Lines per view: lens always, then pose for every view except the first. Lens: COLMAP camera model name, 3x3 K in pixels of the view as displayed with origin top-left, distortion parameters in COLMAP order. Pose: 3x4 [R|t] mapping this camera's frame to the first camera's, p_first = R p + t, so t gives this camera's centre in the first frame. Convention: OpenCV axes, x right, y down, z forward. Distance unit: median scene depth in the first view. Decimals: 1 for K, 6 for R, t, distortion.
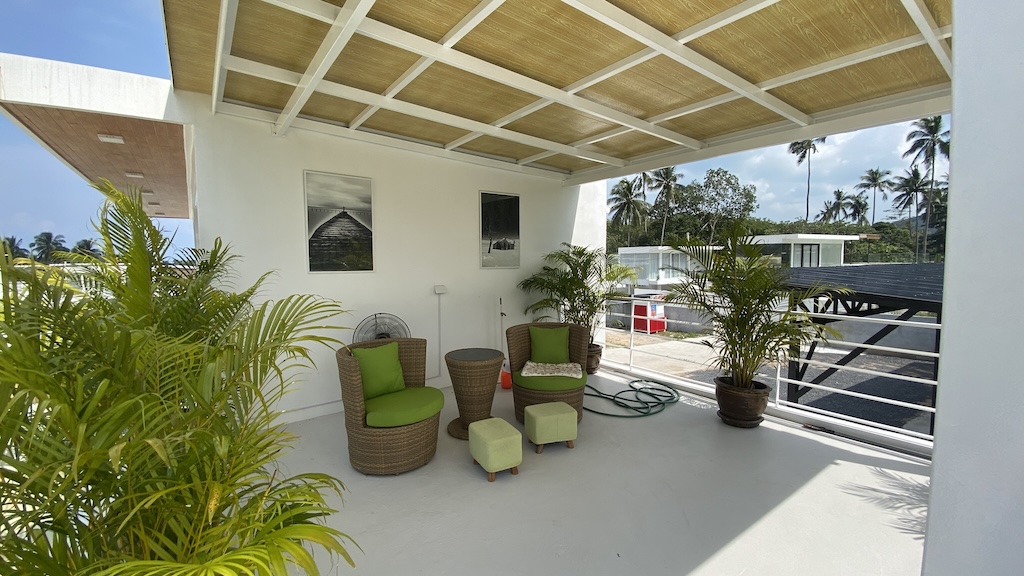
lens RADIAL K [[417.5, 0, 512.0], [0, 417.5, 288.0], [0, 0, 1]] dist [-0.025450, 0.000060]
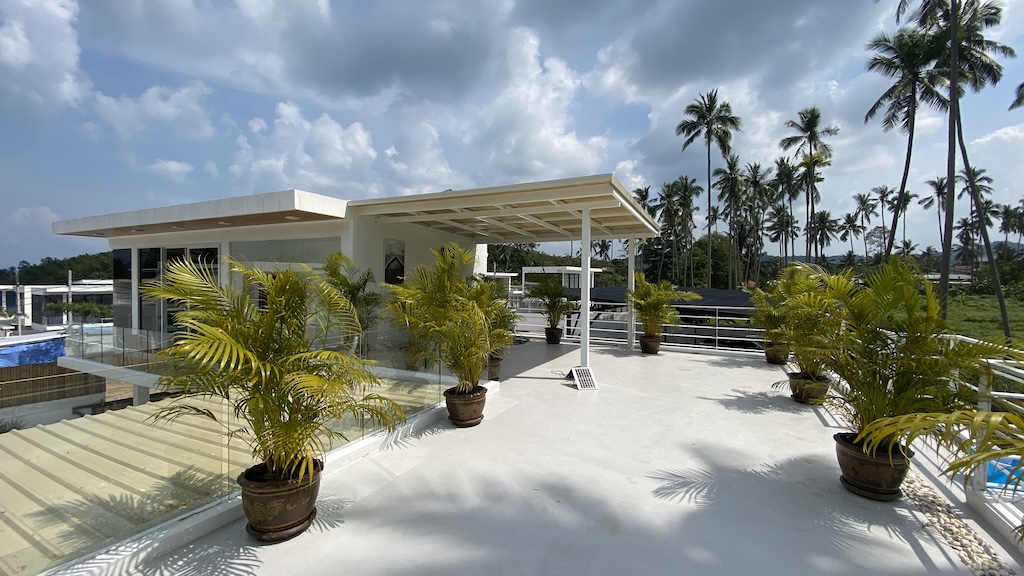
lens RADIAL K [[417.5, 0, 512.0], [0, 417.5, 288.0], [0, 0, 1]] dist [-0.025450, 0.000060]
pose [[0.888214, 0.013609, 0.459229, -0.137824], [0.011185, 0.998624, -0.051227, 0.015350], [-0.459295, 0.050636, 0.886840, -0.191877]]
